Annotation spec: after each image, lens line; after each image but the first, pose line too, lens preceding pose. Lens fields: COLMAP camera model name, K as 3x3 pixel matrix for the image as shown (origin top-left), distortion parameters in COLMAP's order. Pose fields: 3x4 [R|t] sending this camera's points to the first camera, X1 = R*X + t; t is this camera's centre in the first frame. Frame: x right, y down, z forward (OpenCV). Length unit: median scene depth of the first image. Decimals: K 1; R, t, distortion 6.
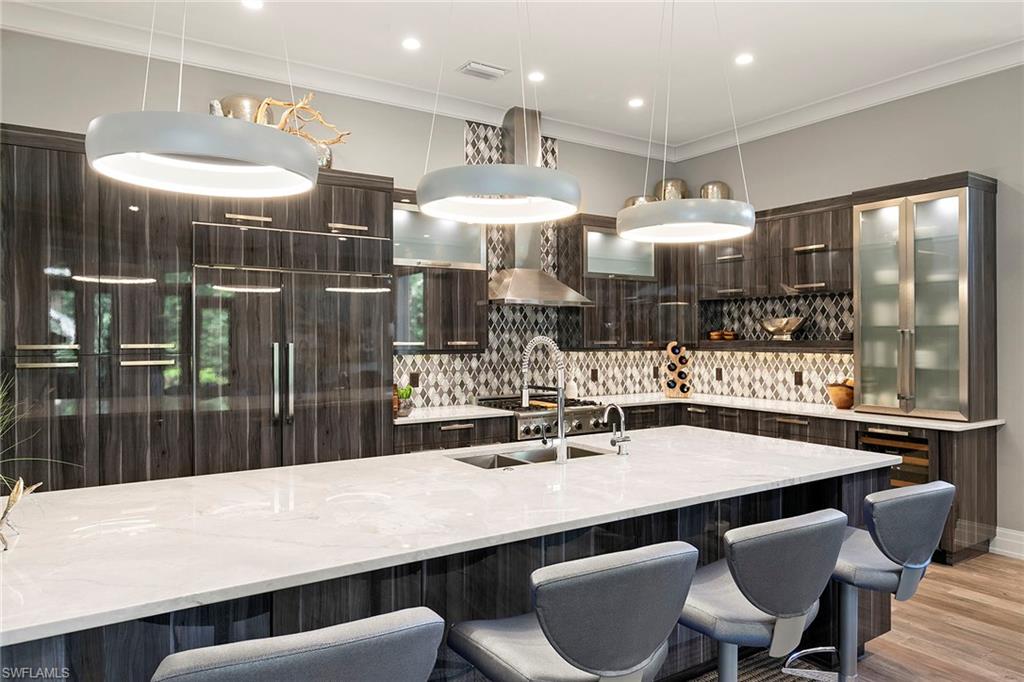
lens RADIAL K [[724.7, 0, 512.8], [0, 724.7, 339.3], [0, 0, 1]] dist [0.010292, 0.000749]
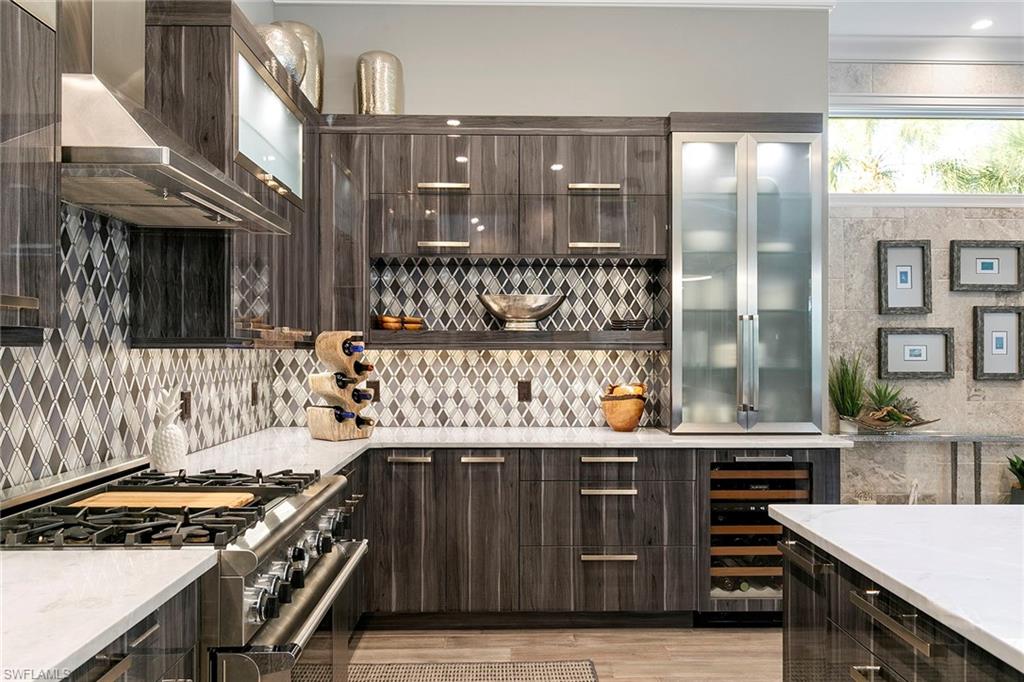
lens RADIAL K [[724.7, 0, 513.3], [0, 724.7, 344.1], [0, 0, 1]] dist [0.010292, 0.000749]
pose [[0.539601, 0.011624, 0.841841, -0.155865], [0.000973, 0.999895, -0.014430, 0.021246], [-0.841921, 0.008606, 0.539533, 0.650503]]
